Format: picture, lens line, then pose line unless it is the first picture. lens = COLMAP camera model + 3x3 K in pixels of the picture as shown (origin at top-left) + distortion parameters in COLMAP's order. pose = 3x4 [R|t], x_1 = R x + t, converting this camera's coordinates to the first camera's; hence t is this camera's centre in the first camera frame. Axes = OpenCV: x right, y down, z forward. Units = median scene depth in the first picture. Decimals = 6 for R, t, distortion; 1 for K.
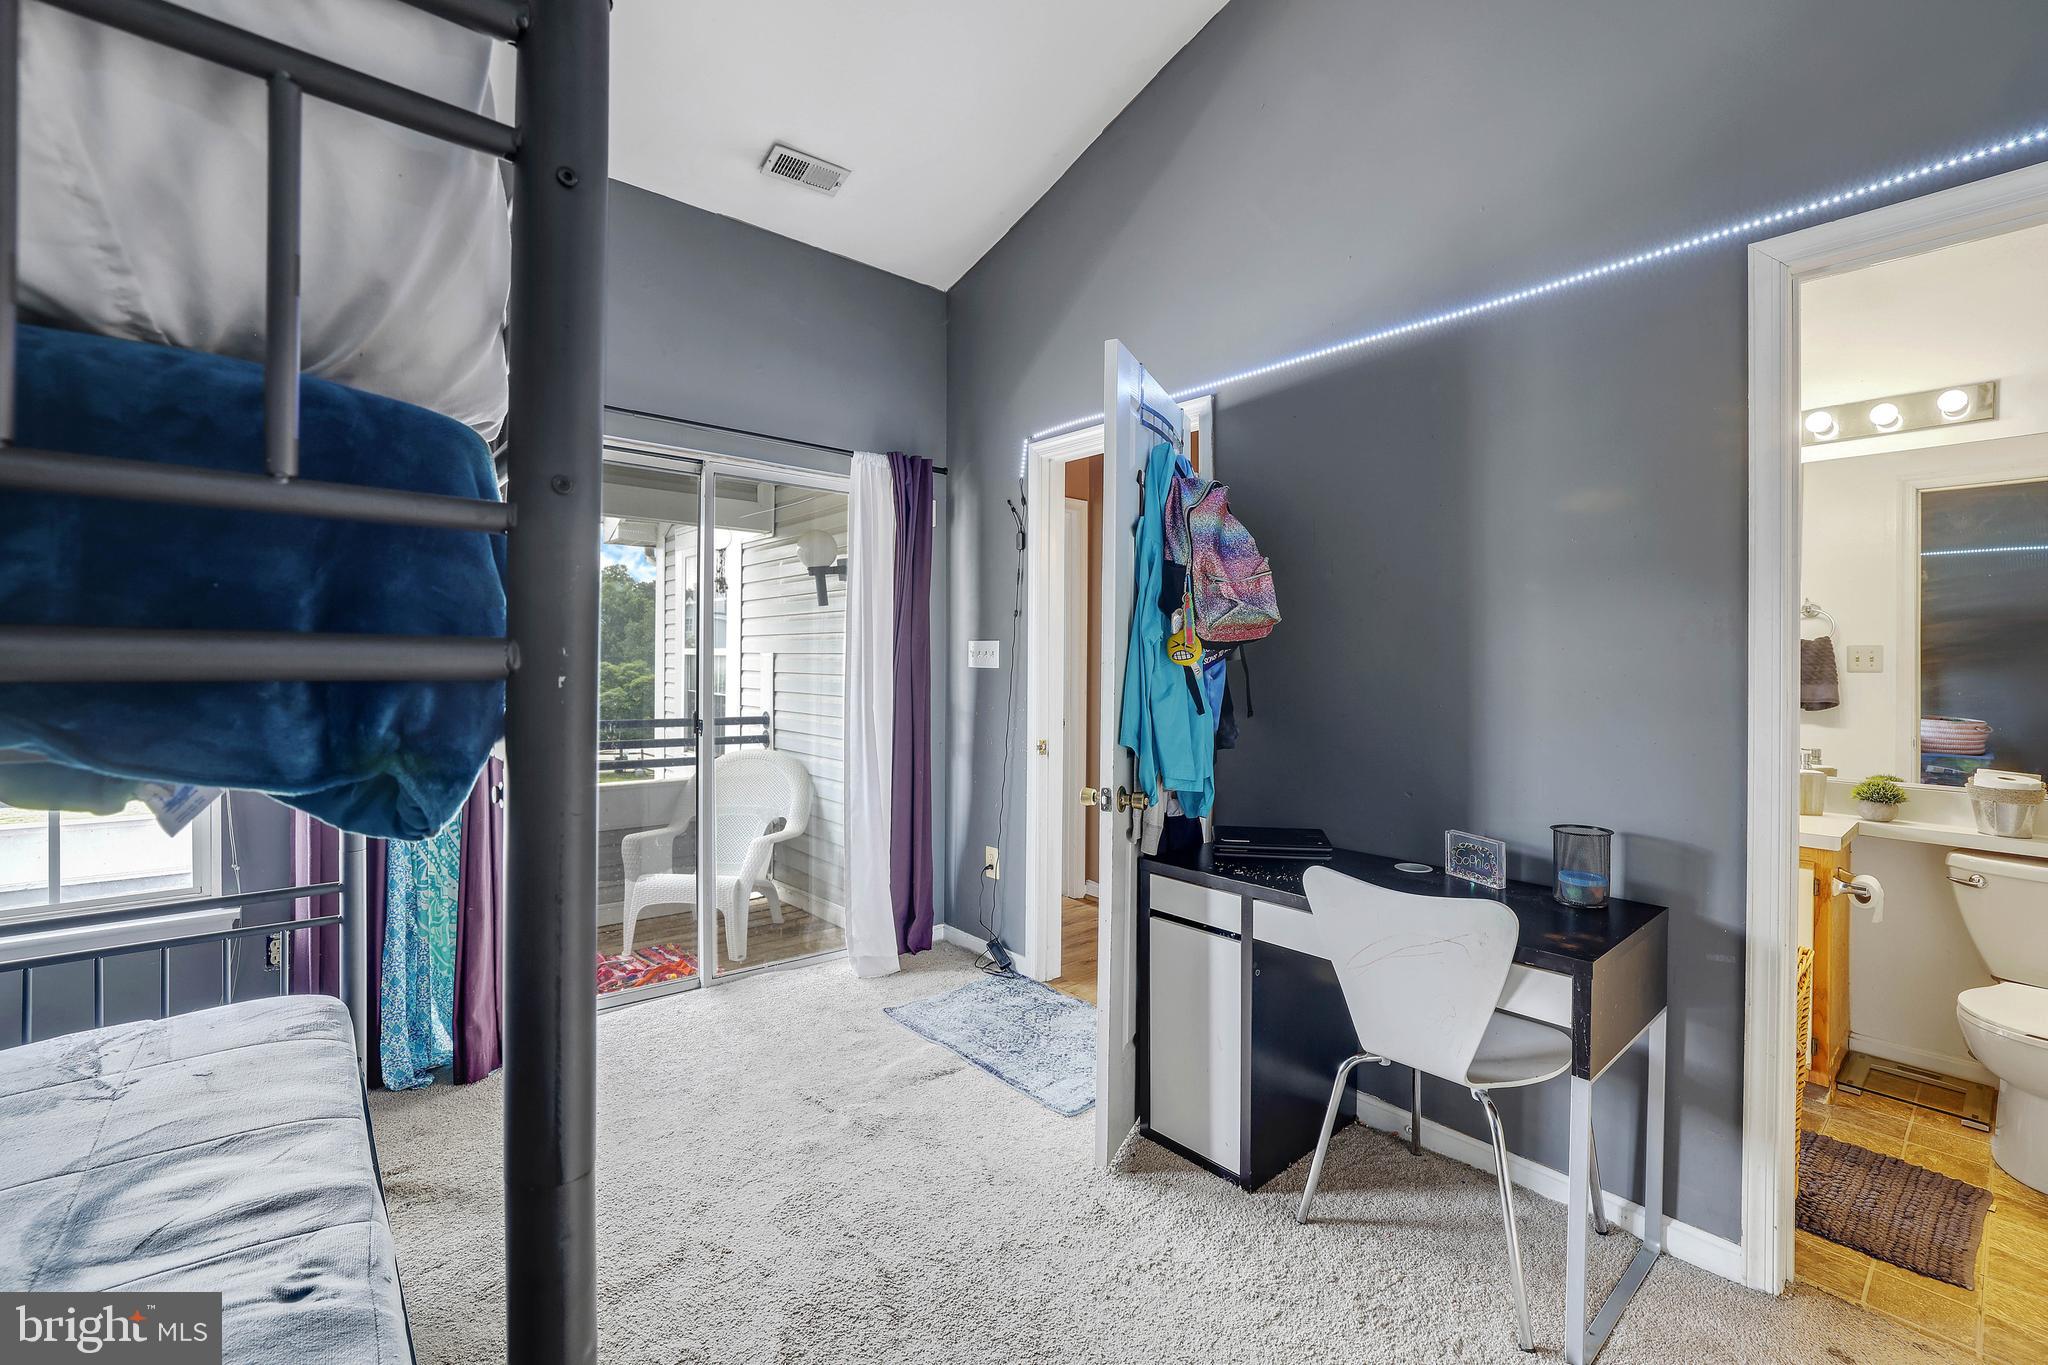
lens RADIAL K [[873.2, 0, 1021.7], [0, 873.2, 670.6], [0, 0, 1]] dist [-0.056656, 0.022474]
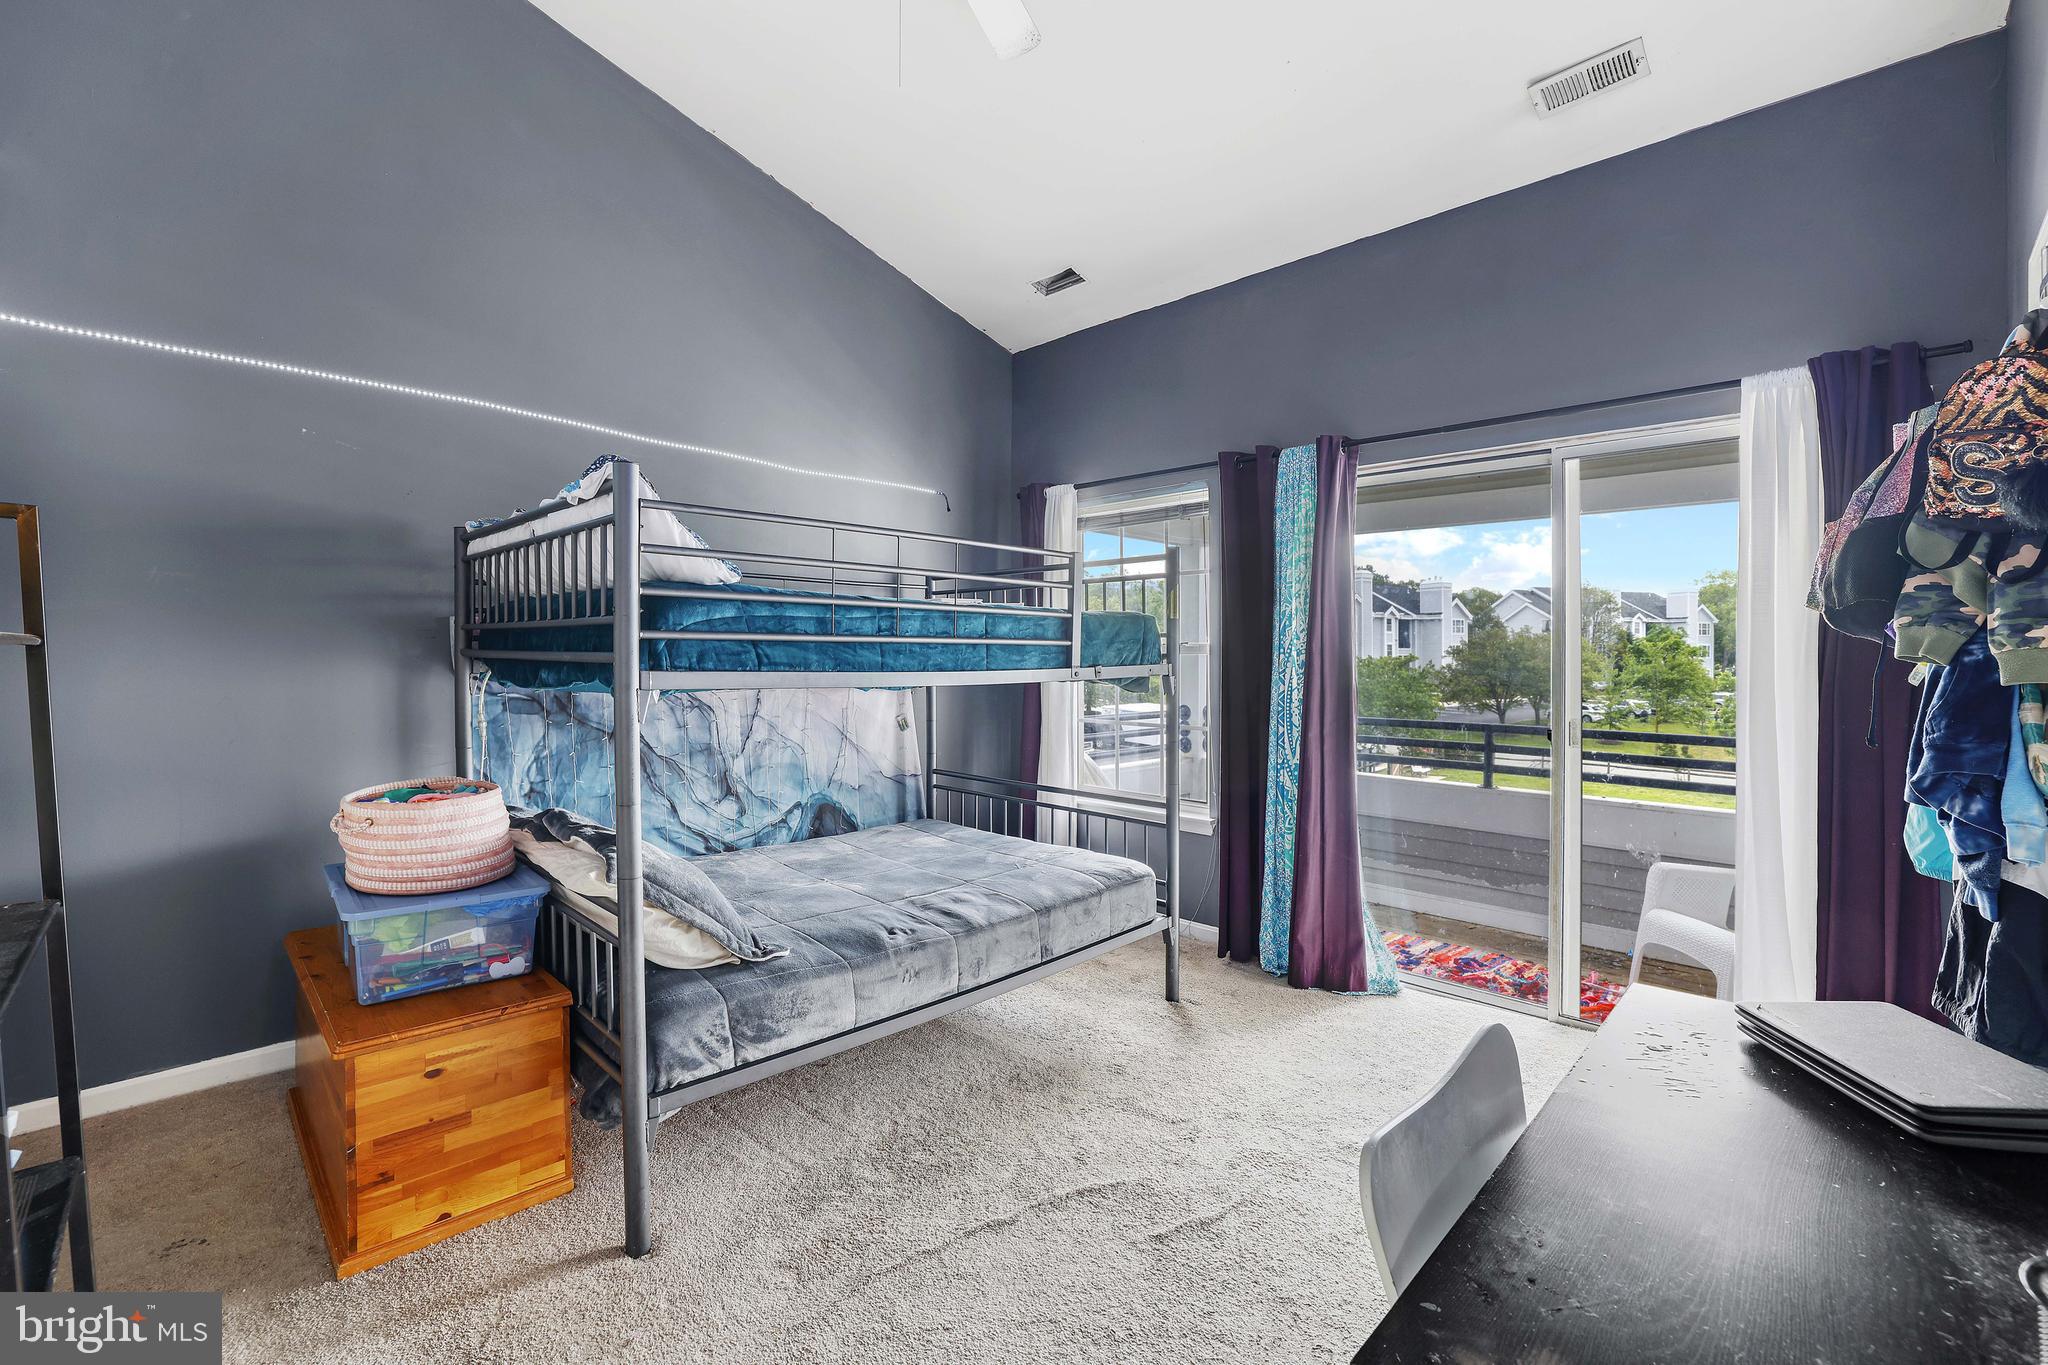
lens RADIAL K [[873.2, 0, 1021.7], [0, 873.2, 670.6], [0, 0, 1]] dist [-0.056656, 0.022474]
pose [[0.070214, 0.007008, -0.997507, 0.585693], [-0.010288, 0.999927, 0.006301, -0.006500], [0.997479, 0.009820, 0.070281, 0.432890]]
